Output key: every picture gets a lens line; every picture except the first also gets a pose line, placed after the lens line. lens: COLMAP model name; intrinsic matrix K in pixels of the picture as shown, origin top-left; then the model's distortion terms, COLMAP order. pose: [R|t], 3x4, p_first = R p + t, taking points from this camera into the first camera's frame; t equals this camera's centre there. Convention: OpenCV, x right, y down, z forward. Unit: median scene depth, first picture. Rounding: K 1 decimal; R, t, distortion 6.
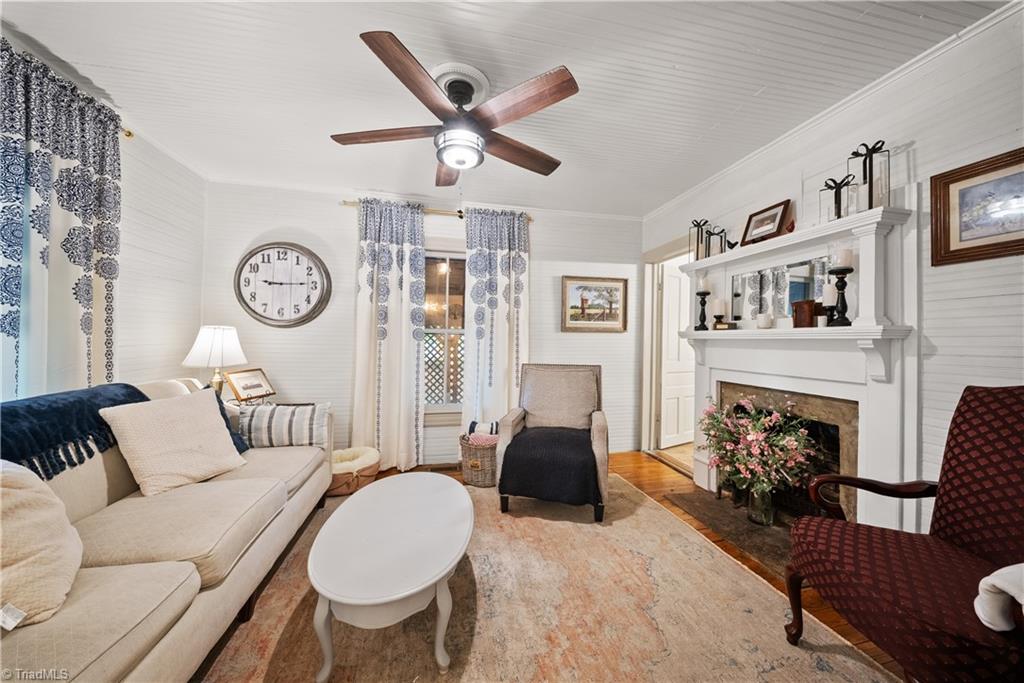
lens RADIAL K [[364.3, 0, 514.9], [0, 364.3, 332.4], [0, 0, 1]] dist [-0.001602, -0.000302]
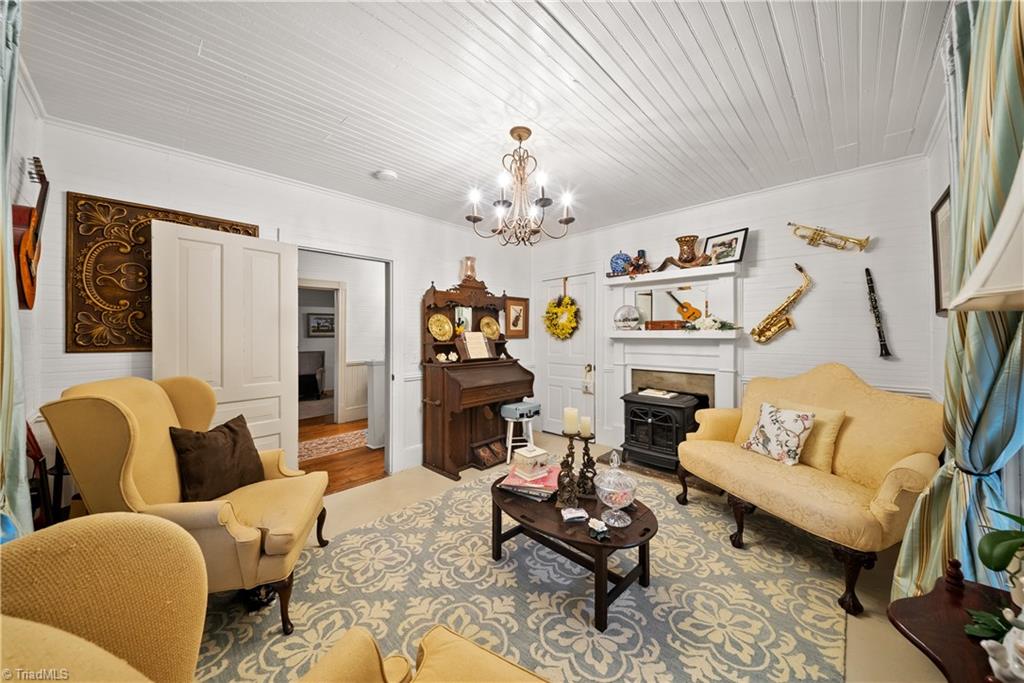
lens RADIAL K [[359.3, 0, 510.4], [0, 359.3, 328.0], [0, 0, 1]] dist [0.020911, -0.000038]
pose [[0.831243, -0.008947, 0.555837, -0.163197], [0.008052, 0.999959, 0.004055, -0.135530], [-0.555851, 0.001105, 0.831281, -3.527395]]
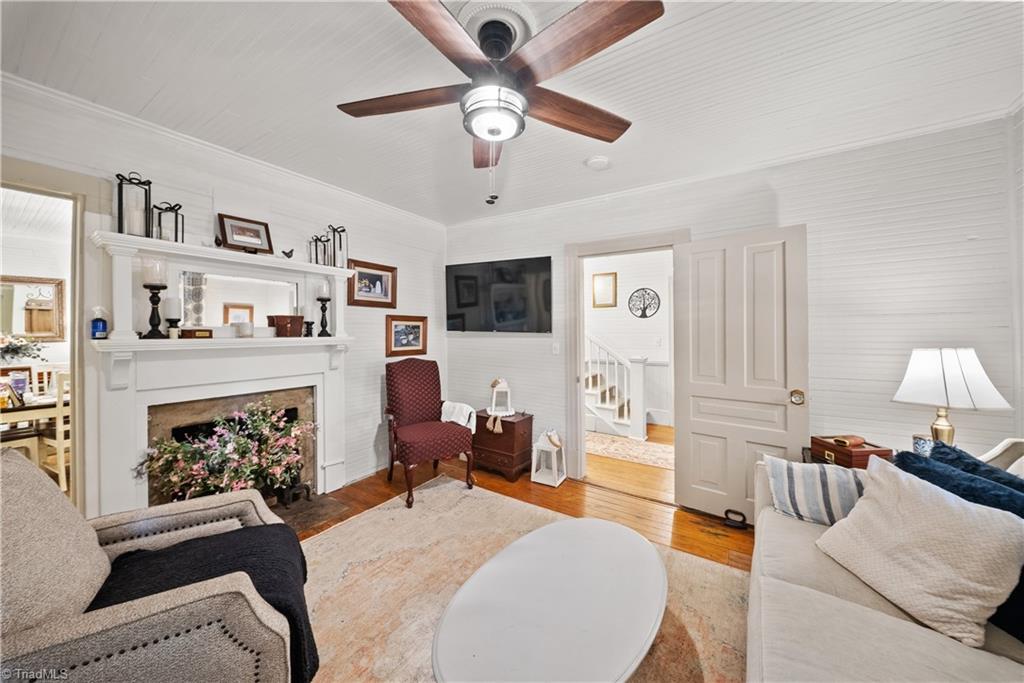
lens RADIAL K [[364.3, 0, 514.9], [0, 364.3, 332.4], [0, 0, 1]] dist [-0.001602, -0.000302]
pose [[-0.705943, -0.016794, 0.708069, -0.782242], [-0.024478, 0.999700, -0.000693, -0.055355], [-0.707845, -0.017822, -0.706142, 1.620688]]
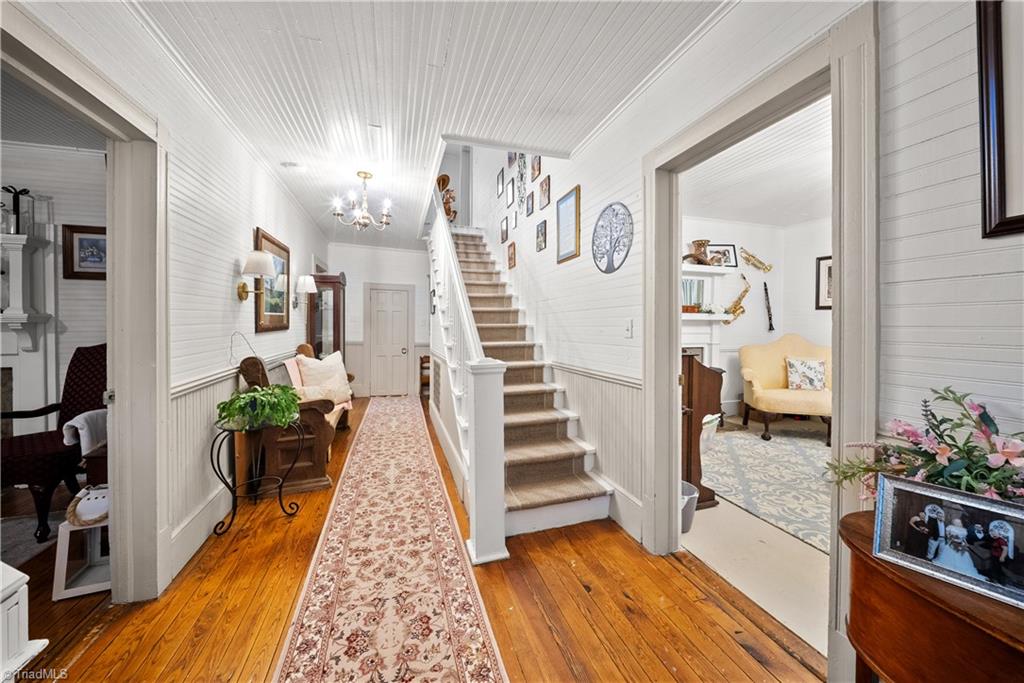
lens RADIAL K [[364.3, 0, 514.9], [0, 364.3, 332.4], [0, 0, 1]] dist [-0.001602, -0.000302]
pose [[-0.099434, -0.030419, 0.994579, -0.666342], [-0.019386, 0.999402, 0.028628, -0.022163], [-0.994855, -0.016434, -0.099964, -0.827920]]
